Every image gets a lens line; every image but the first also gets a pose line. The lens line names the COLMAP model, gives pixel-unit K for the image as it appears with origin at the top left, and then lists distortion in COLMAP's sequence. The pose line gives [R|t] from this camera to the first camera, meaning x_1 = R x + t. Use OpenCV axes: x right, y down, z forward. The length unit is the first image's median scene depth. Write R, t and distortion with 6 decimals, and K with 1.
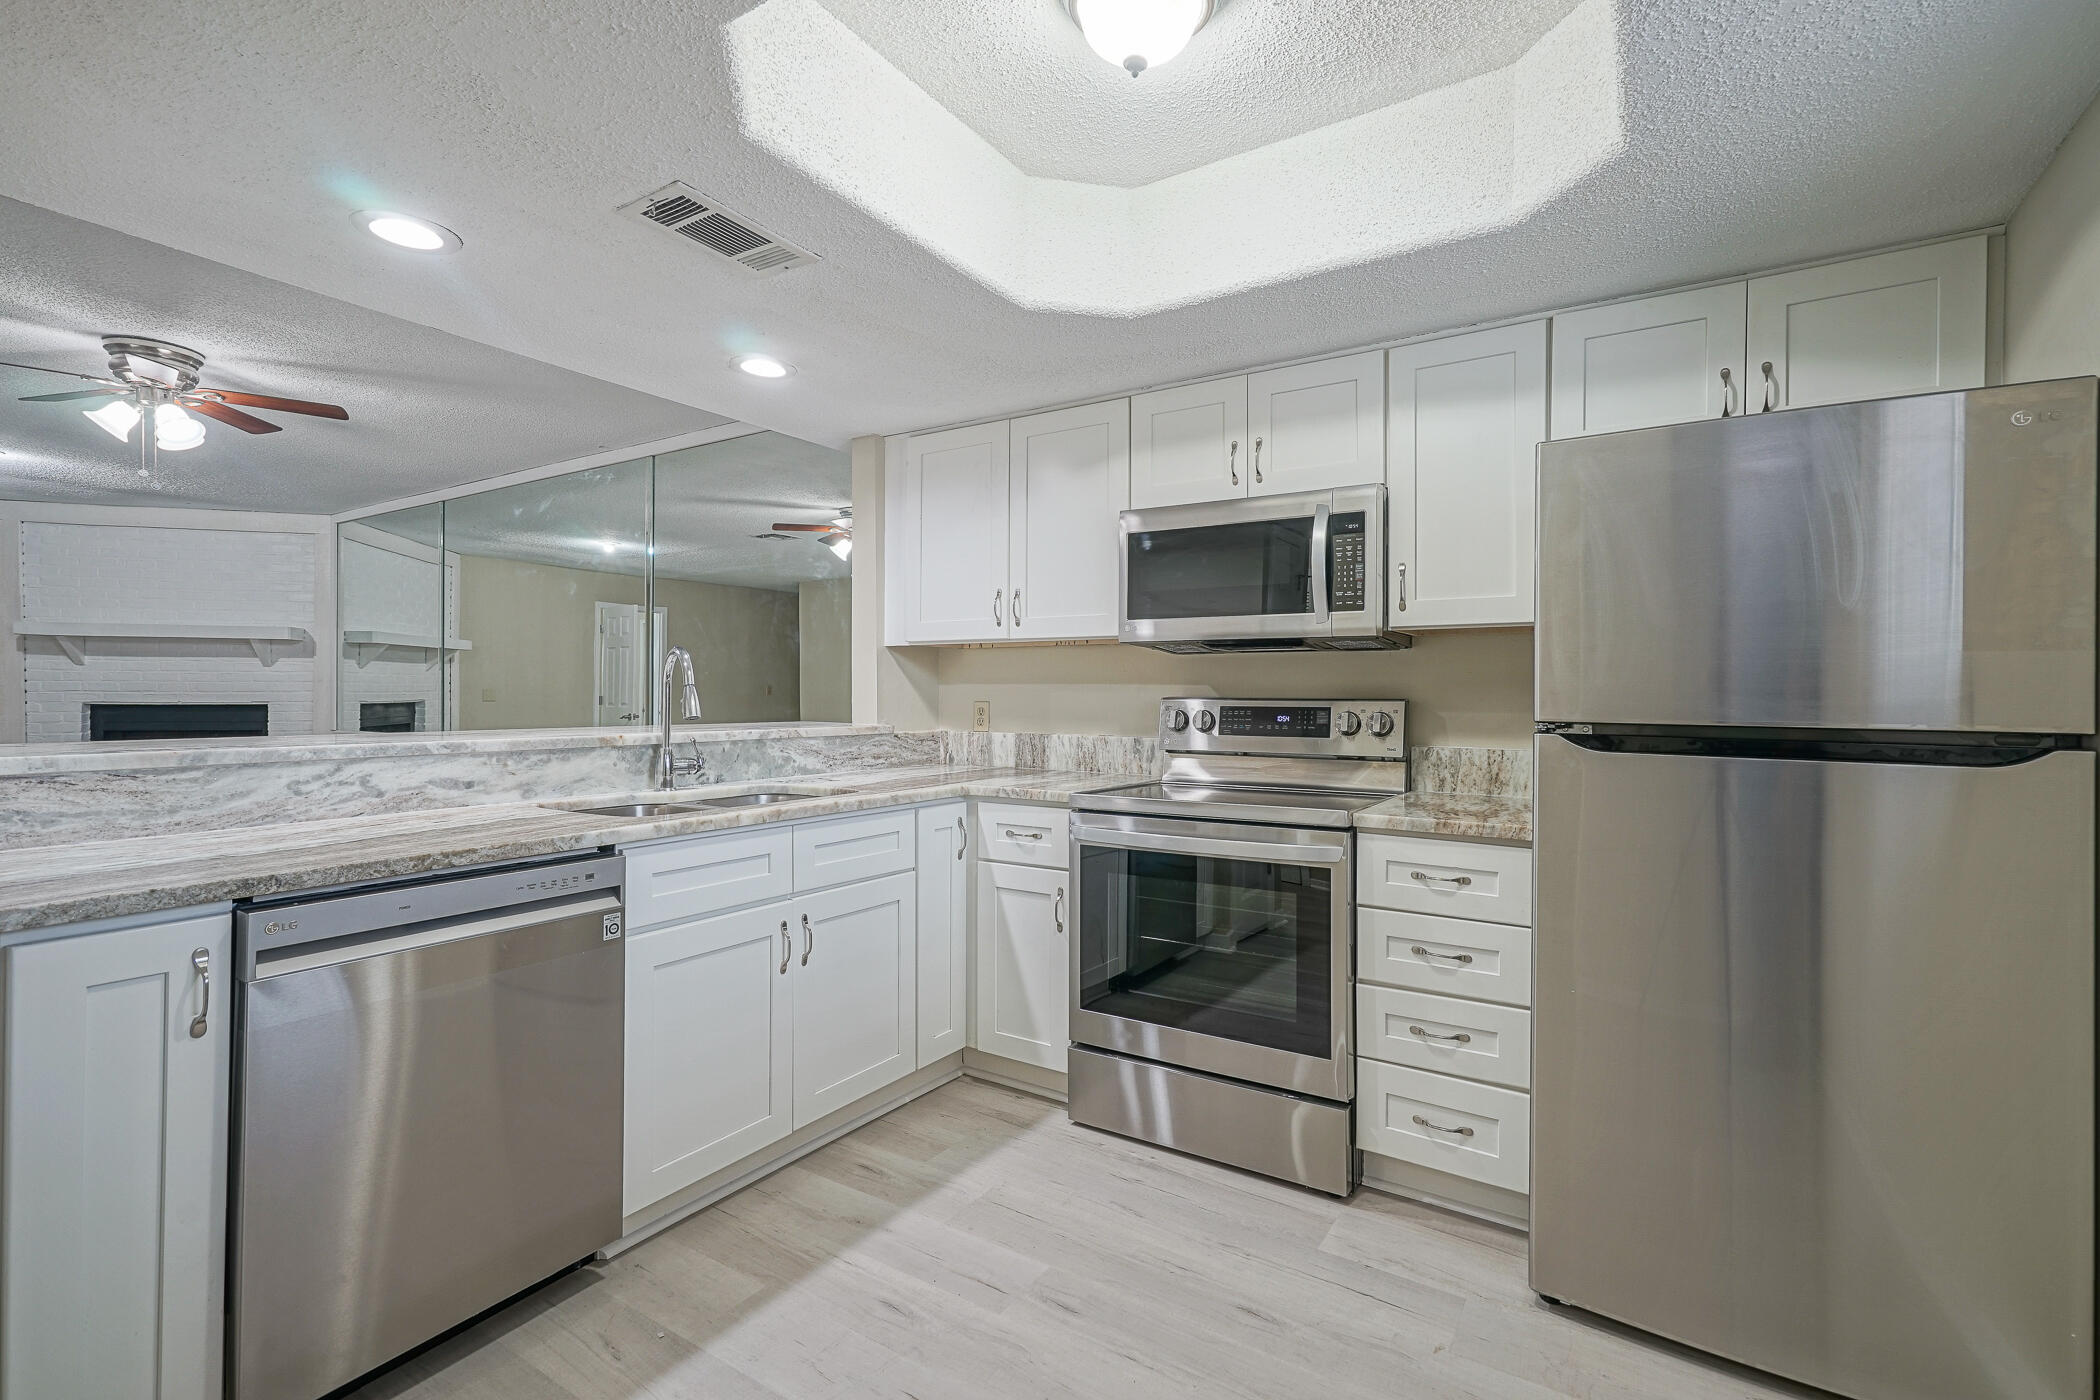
lens RADIAL K [[954.5, 0, 1043.6], [0, 954.5, 682.6], [0, 0, 1]] dist [-0.004071, 0.009781]
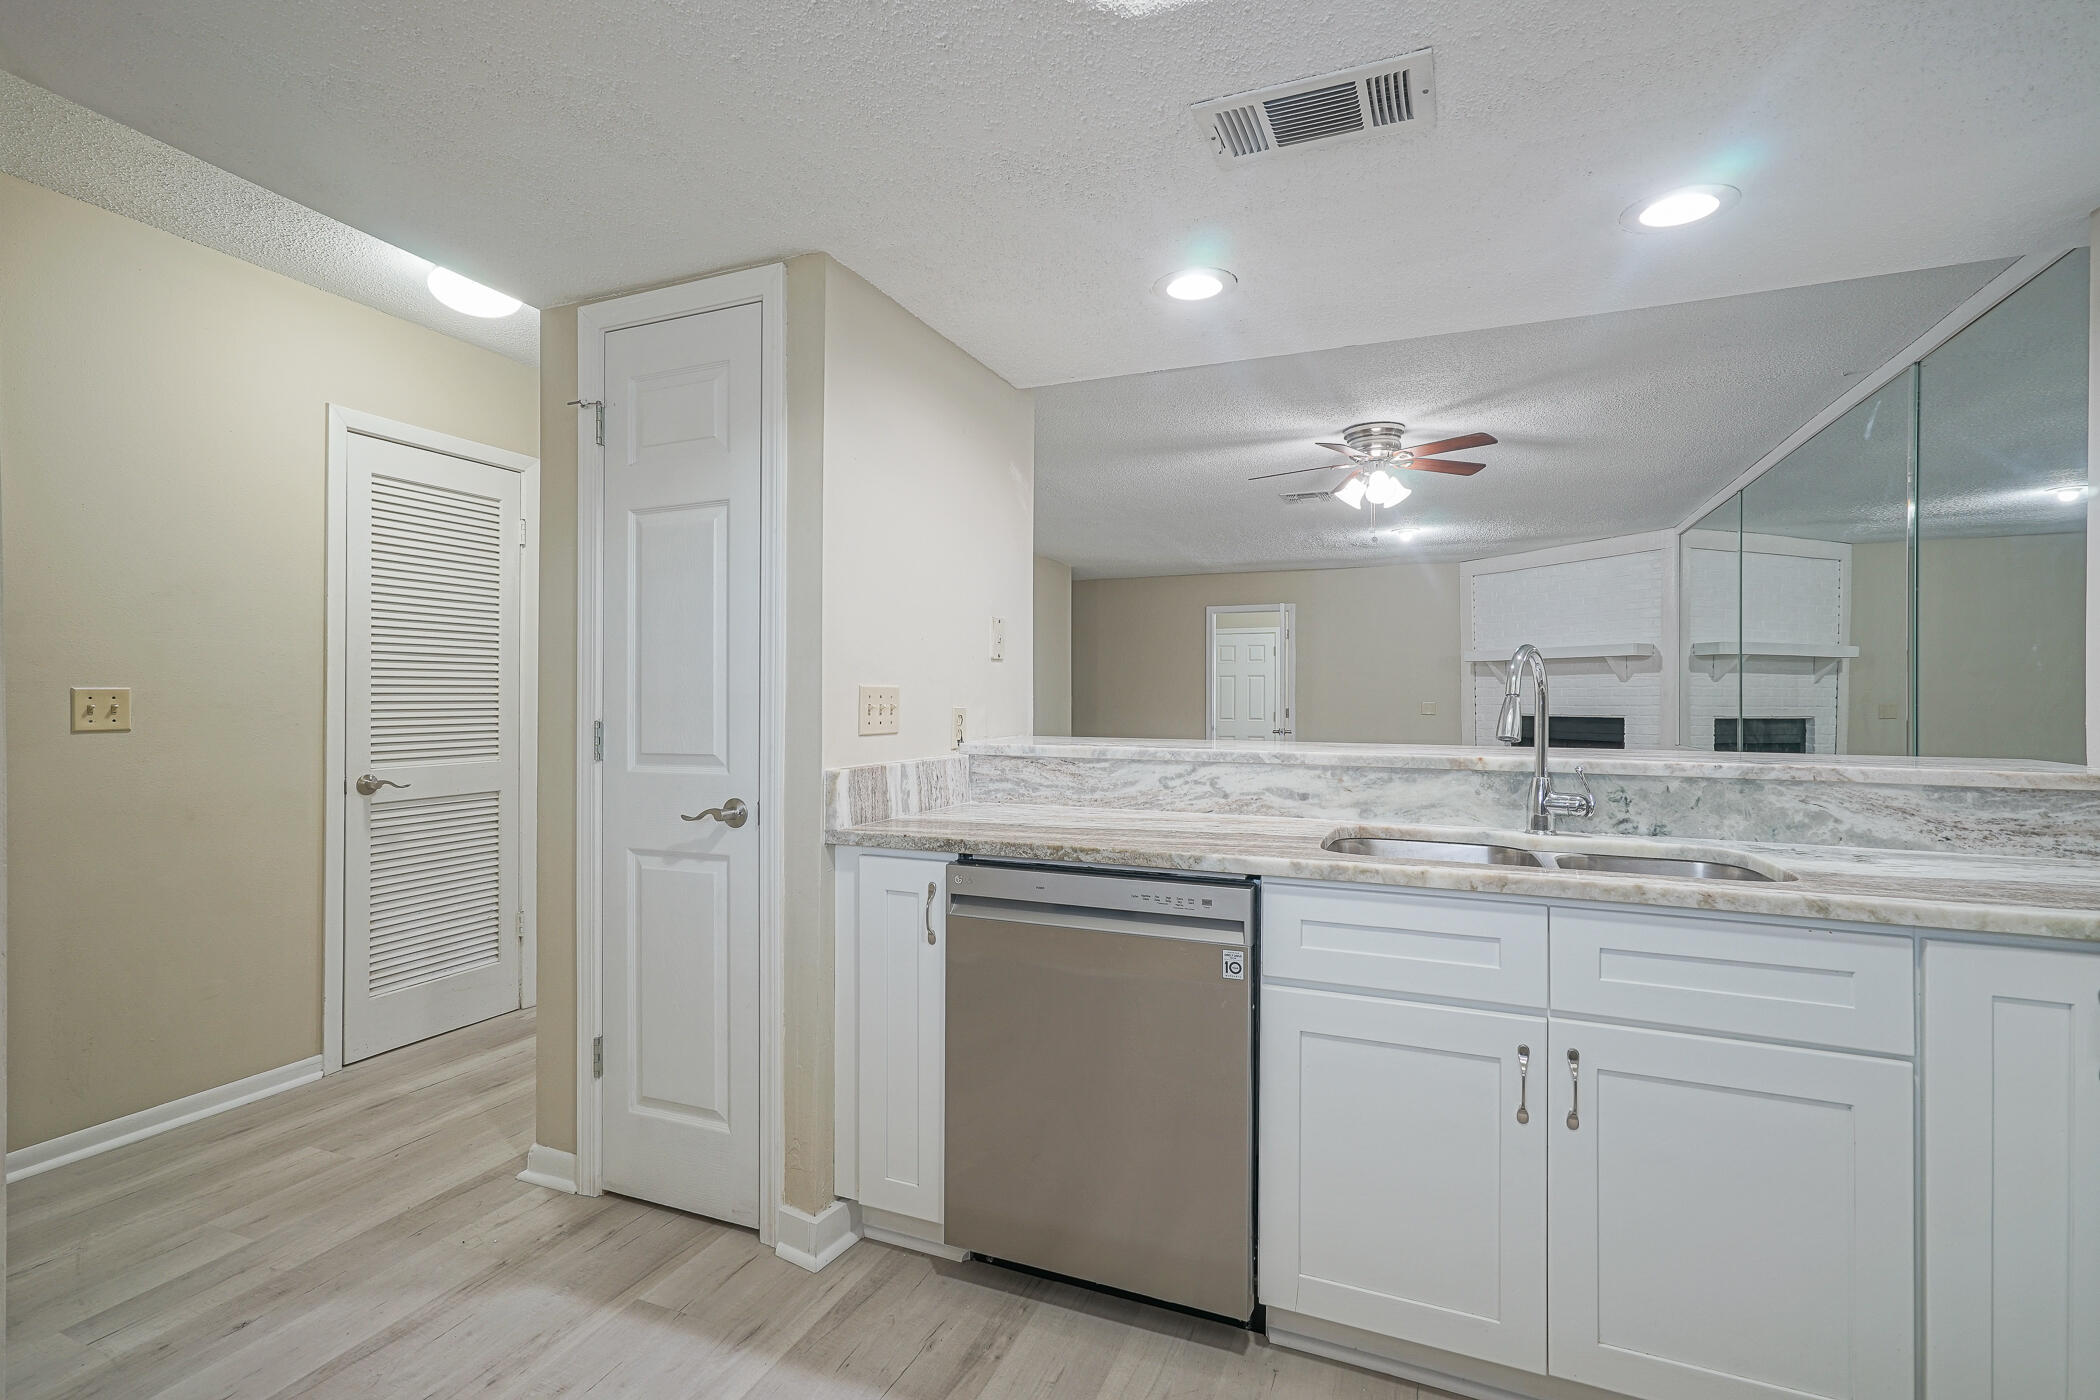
lens RADIAL K [[954.5, 0, 1047.9], [0, 954.5, 696.1], [0, 0, 1]] dist [-0.004071, 0.009781]
pose [[0.177170, -0.008566, -0.984143, 0.237318], [0.006759, 0.999949, -0.007487, 0.005119], [0.984157, -0.005325, 0.177219, 0.395806]]
